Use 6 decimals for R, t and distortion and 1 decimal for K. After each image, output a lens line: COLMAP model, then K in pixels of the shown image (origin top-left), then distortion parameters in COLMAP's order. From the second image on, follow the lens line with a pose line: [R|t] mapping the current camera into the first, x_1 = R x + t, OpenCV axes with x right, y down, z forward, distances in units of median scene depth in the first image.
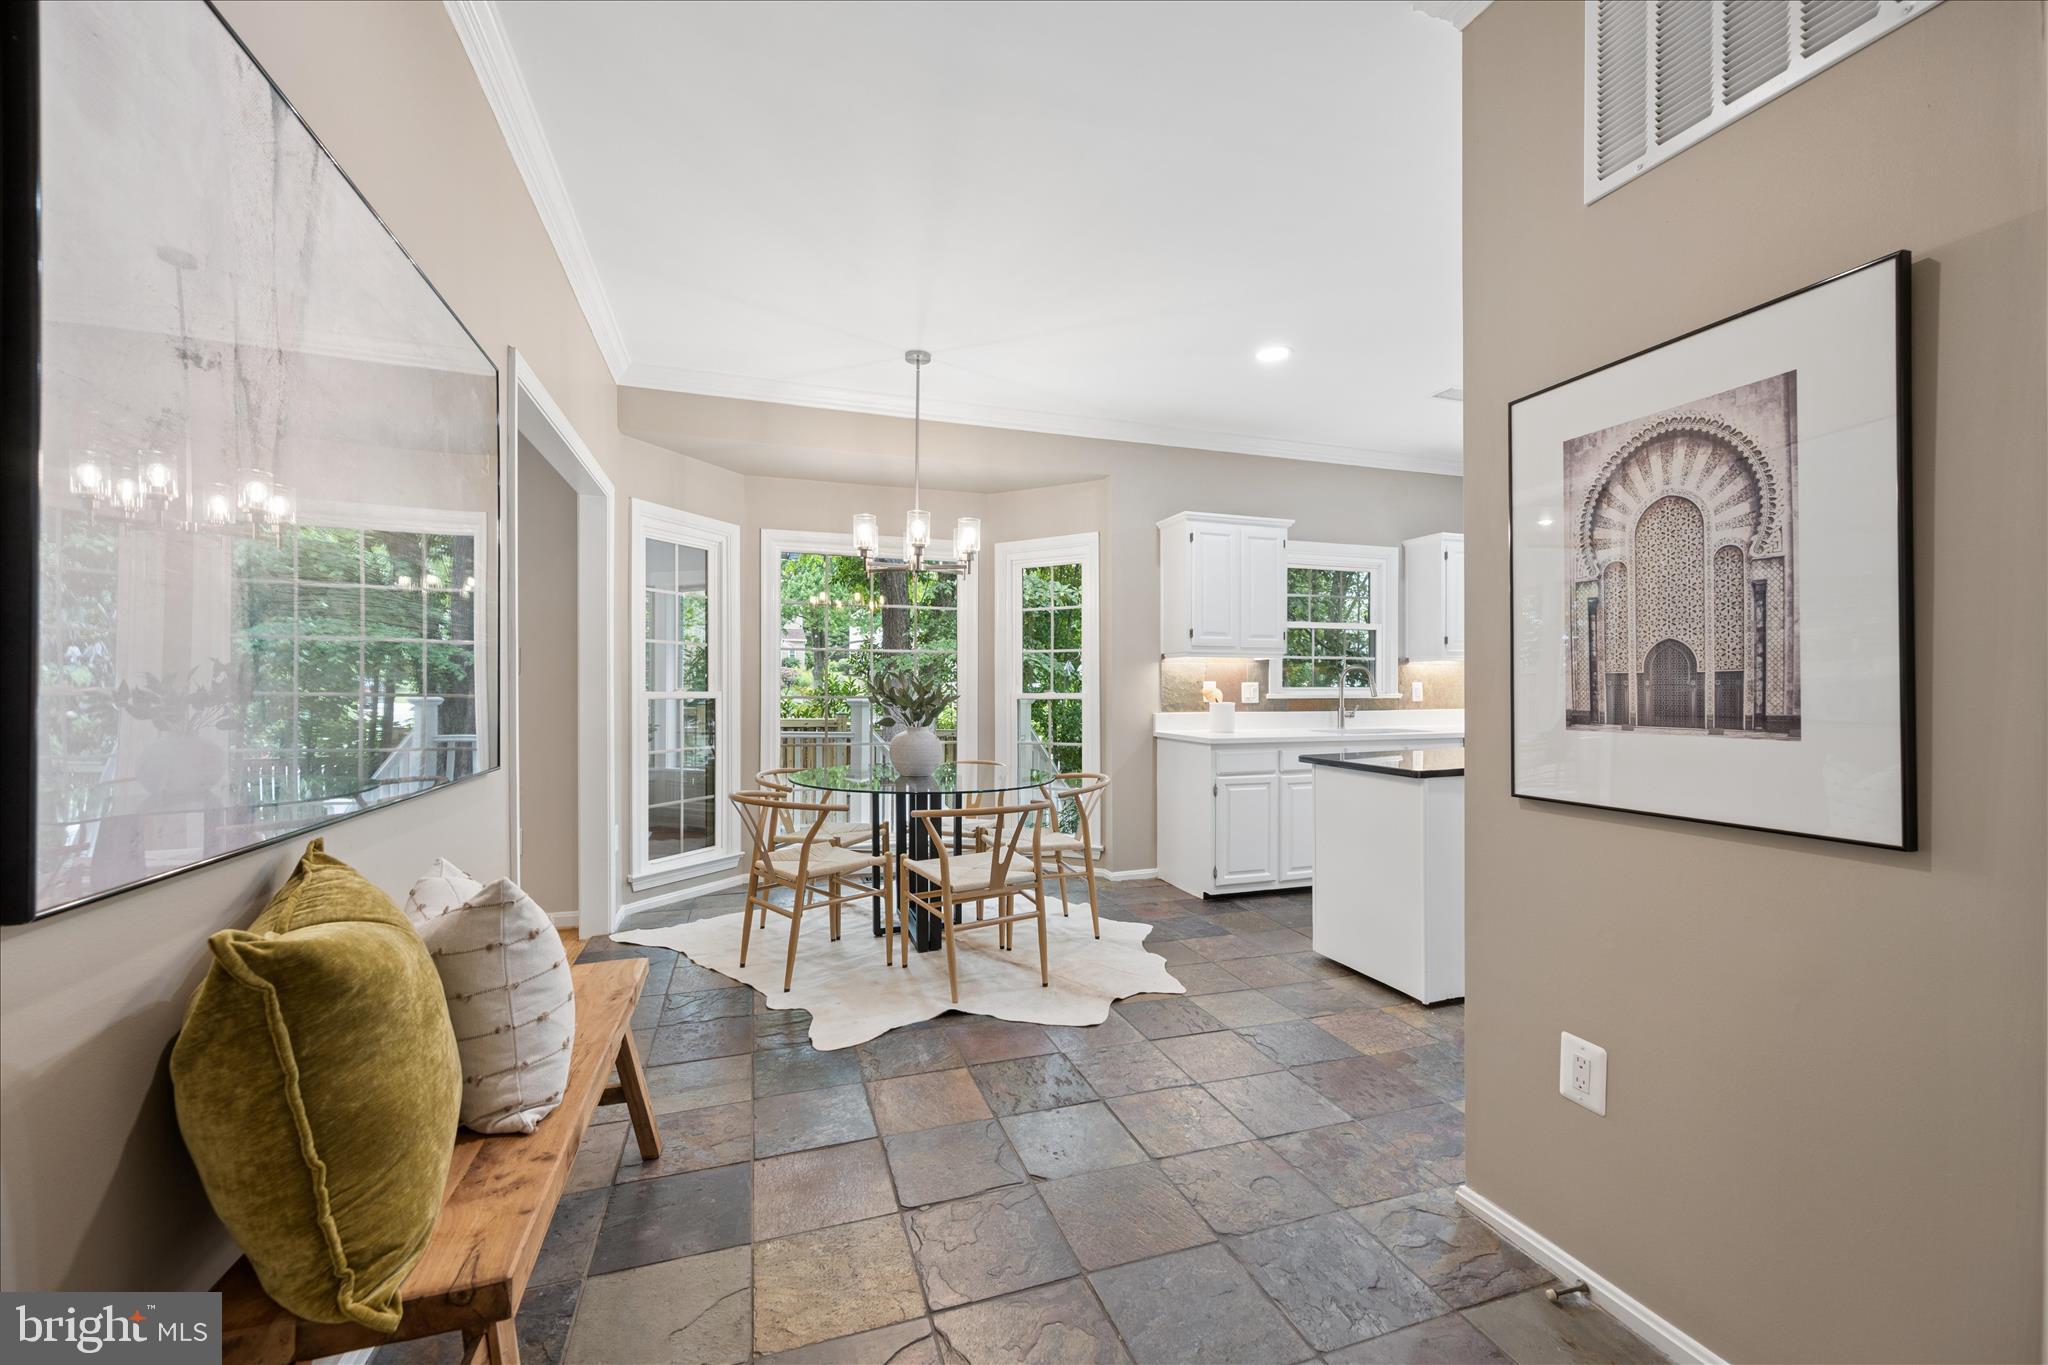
lens RADIAL K [[799.6, 0, 1027.9], [0, 799.6, 693.2], [0, 0, 1]] dist [-0.001637, 0.000182]
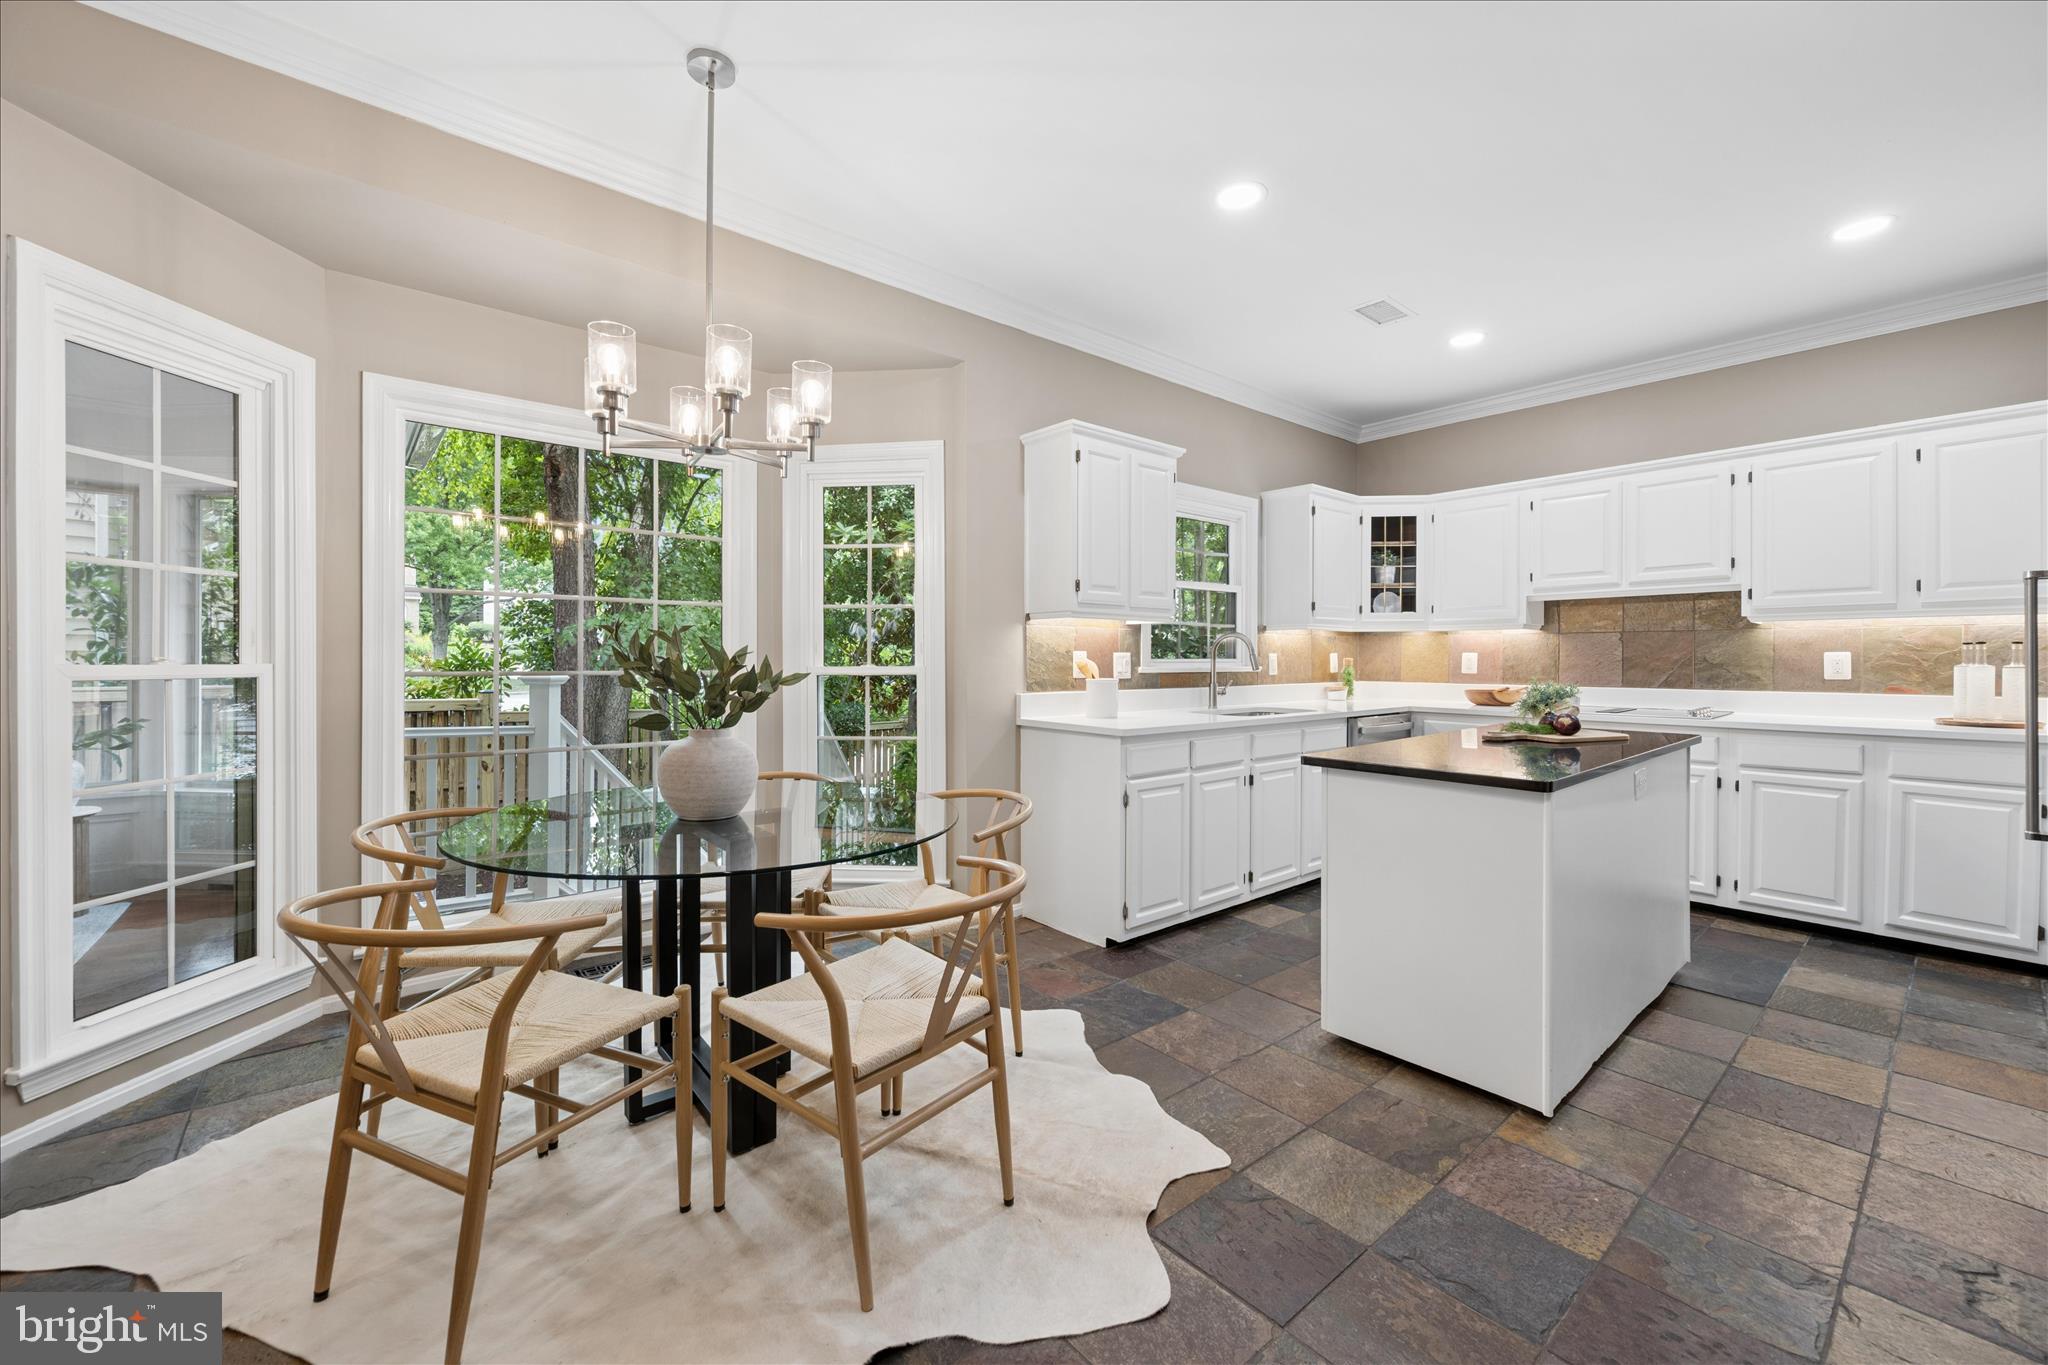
lens RADIAL K [[799.6, 0, 1019.2], [0, 799.6, 665.3], [0, 0, 1]] dist [-0.001637, 0.000182]
pose [[0.930995, -0.000524, 0.365031, -0.122619], [-0.000214, 0.999998, 0.001981, -0.003004], [-0.365031, -0.001922, 0.930993, 0.347453]]
